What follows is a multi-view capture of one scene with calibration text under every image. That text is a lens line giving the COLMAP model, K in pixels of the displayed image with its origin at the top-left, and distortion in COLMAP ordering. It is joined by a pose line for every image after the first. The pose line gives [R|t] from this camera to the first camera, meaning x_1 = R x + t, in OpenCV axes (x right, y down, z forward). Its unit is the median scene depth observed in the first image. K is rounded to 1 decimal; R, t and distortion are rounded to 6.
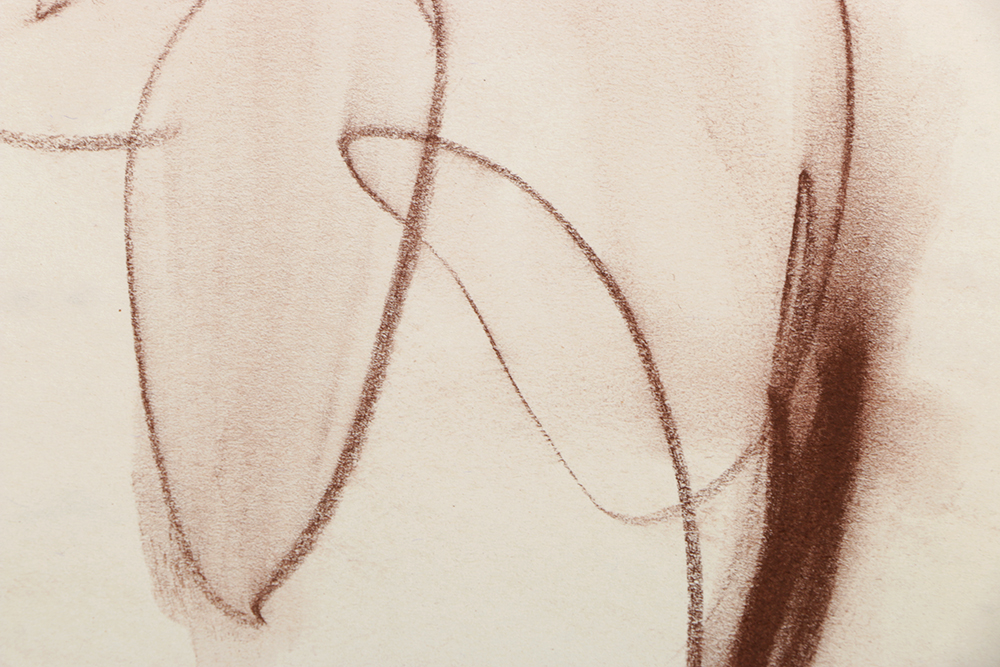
lens RADIAL K [[6374.1, 0, 492.4], [0, 6374.1, 330.3], [0, 0, 1]] dist [1.705260, 0.000000]
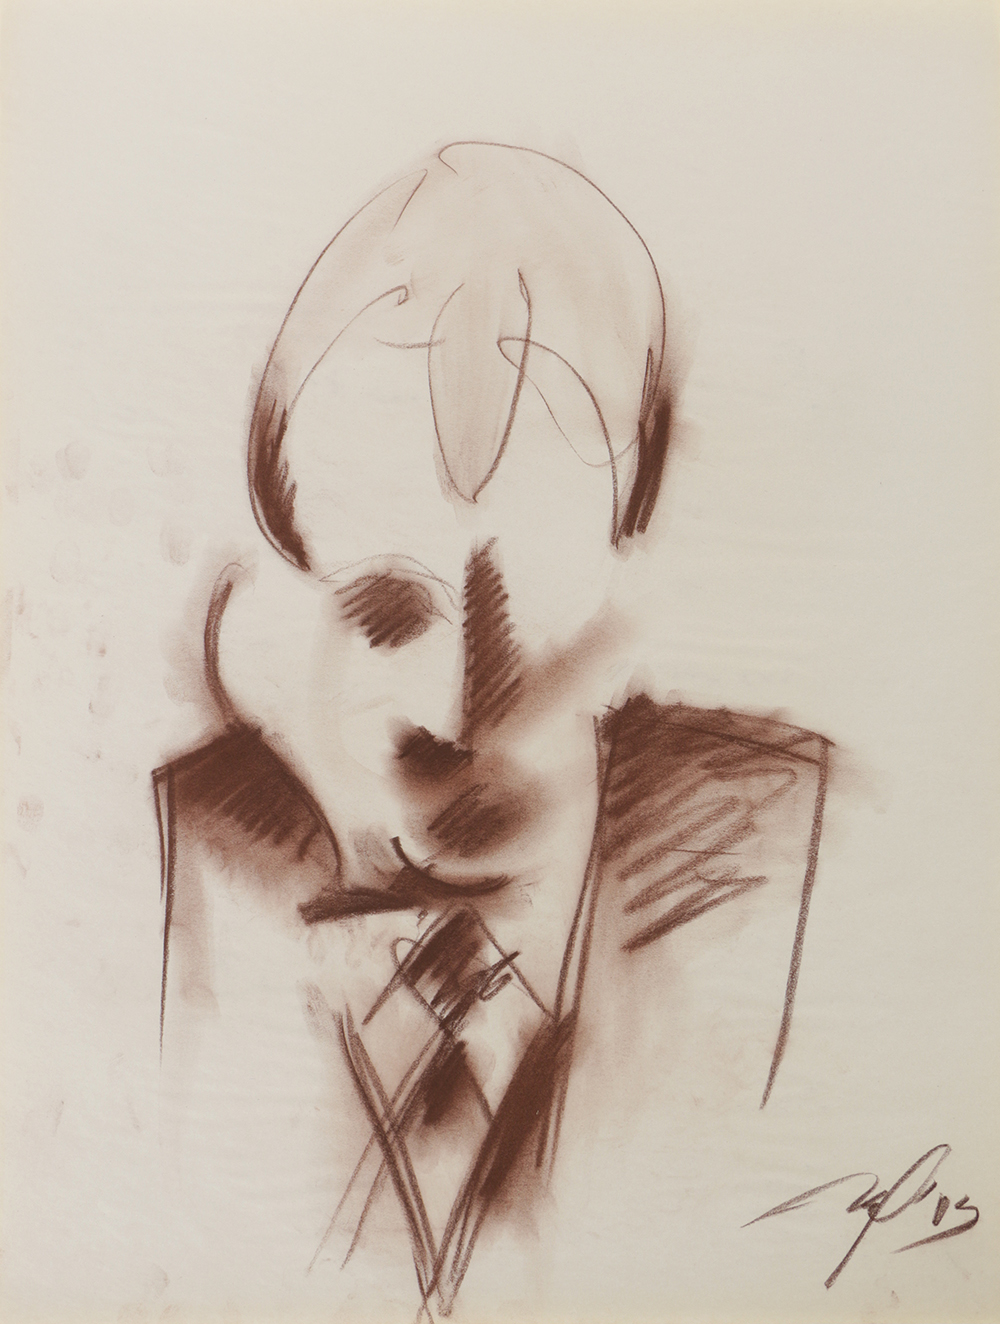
lens RADIAL K [[1755.7, 0, 494.3], [0, 1755.7, 668.0], [0, 0, 1]] dist [0.009695, 0.000000]
pose [[0.999346, -0.019910, -0.030181, -0.003024], [0.023367, 0.992631, 0.118900, 0.024781], [0.027591, -0.119528, 0.992447, 0.146133]]
